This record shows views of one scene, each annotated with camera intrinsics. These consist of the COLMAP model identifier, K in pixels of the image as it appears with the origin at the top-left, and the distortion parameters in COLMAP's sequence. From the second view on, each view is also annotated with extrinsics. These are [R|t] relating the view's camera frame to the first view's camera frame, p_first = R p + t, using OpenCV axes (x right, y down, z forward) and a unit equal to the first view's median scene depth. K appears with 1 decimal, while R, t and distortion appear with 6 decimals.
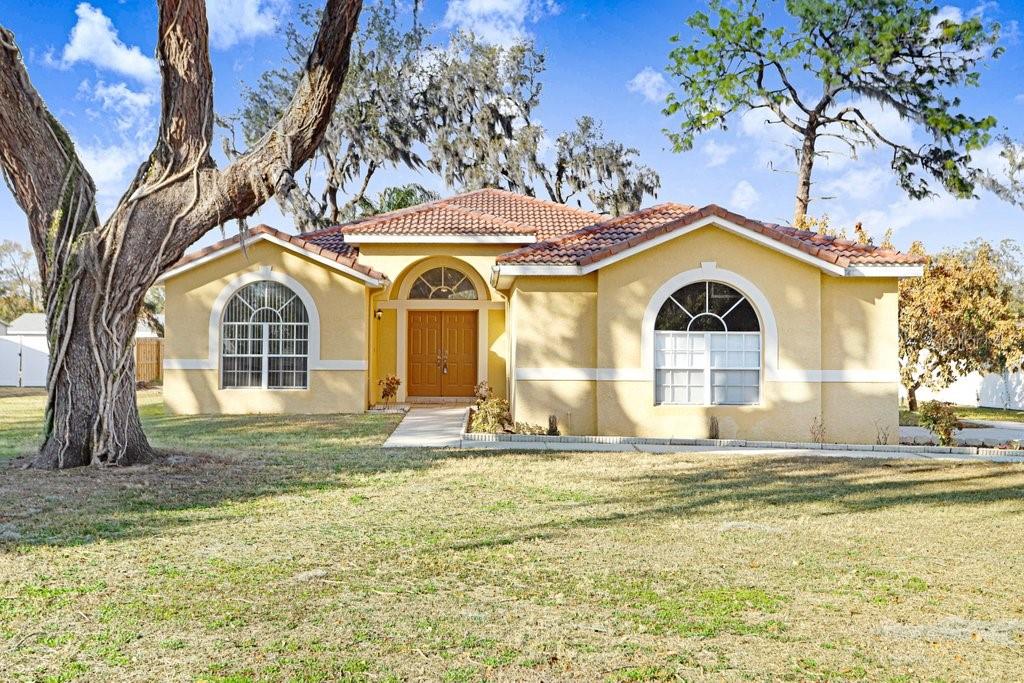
lens RADIAL K [[525.5, 0, 673.2], [0, 525.5, 364.2], [0, 0, 1]] dist [-0.014580, 0.000186]
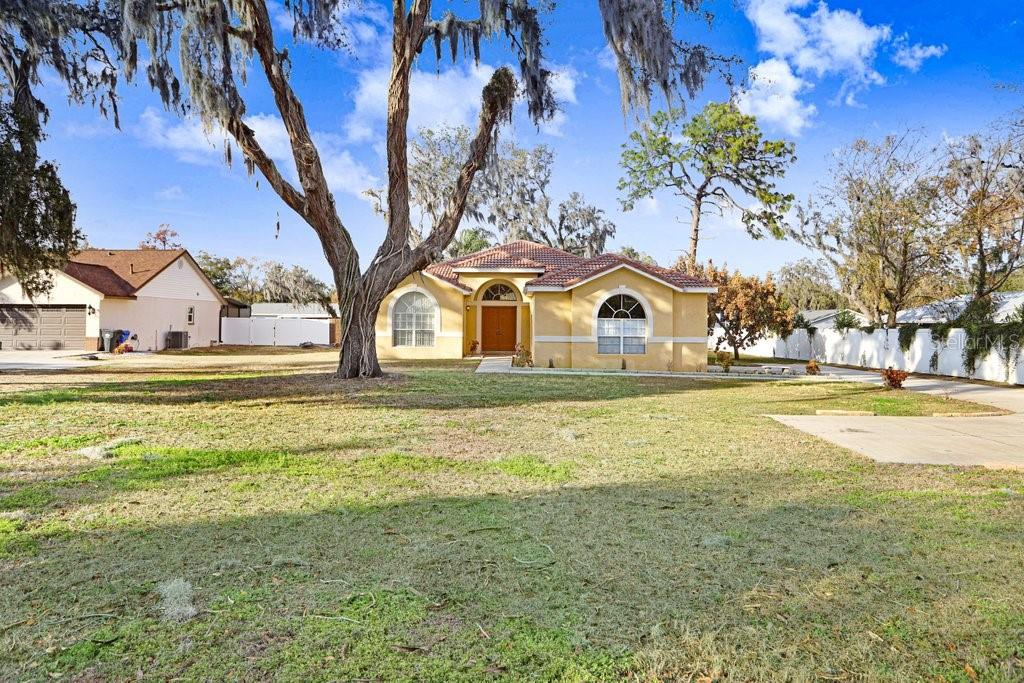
lens RADIAL K [[532.2, 0, 510.8], [0, 532.2, 342.5], [0, 0, 1]] dist [-0.002109, -0.000062]
pose [[0.938216, 0.008269, -0.345953, 0.288827], [-0.003458, 0.999889, 0.014522, 0.002142], [0.346034, -0.012429, 0.938140, -0.852778]]
